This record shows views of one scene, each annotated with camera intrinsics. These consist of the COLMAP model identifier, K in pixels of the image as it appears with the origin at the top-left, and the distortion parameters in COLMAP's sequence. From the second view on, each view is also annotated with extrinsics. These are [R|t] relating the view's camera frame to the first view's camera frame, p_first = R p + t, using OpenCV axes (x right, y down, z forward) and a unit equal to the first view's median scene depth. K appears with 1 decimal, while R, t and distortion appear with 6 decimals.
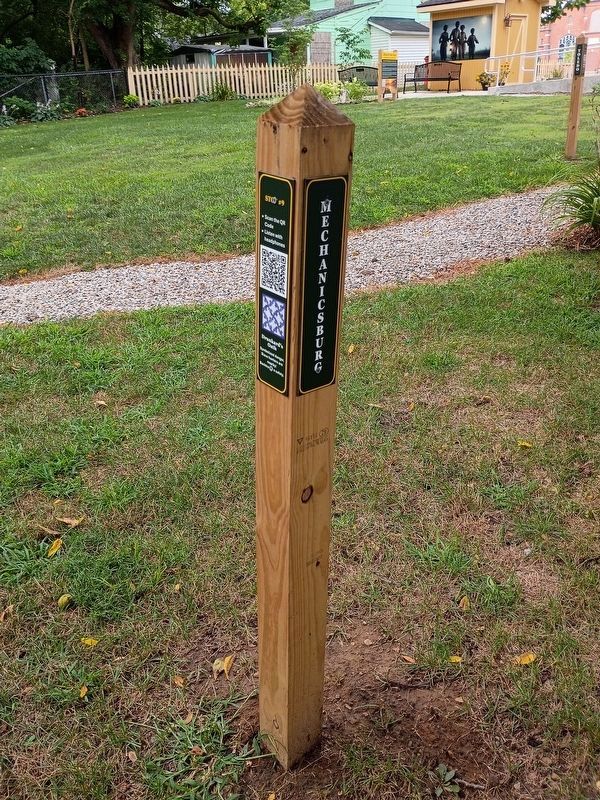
lens RADIAL K [[698.4, 0, 300.0], [0, 698.4, 400.0], [0, 0, 1]] dist [0.059388, -0.098202]
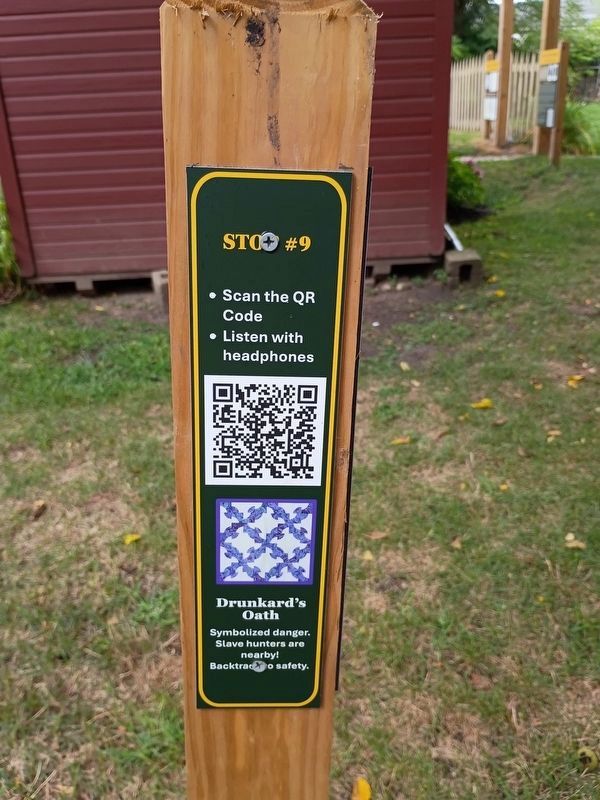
lens RADIAL K [[698.4, 0, 300.0], [0, 698.4, 400.0], [0, 0, 1]] dist [0.059388, -0.098202]
pose [[0.593684, -0.296103, 0.748239, -0.290048], [0.347953, 0.932879, 0.093091, -0.221859], [-0.725581, 0.205086, 0.656865, 0.721718]]
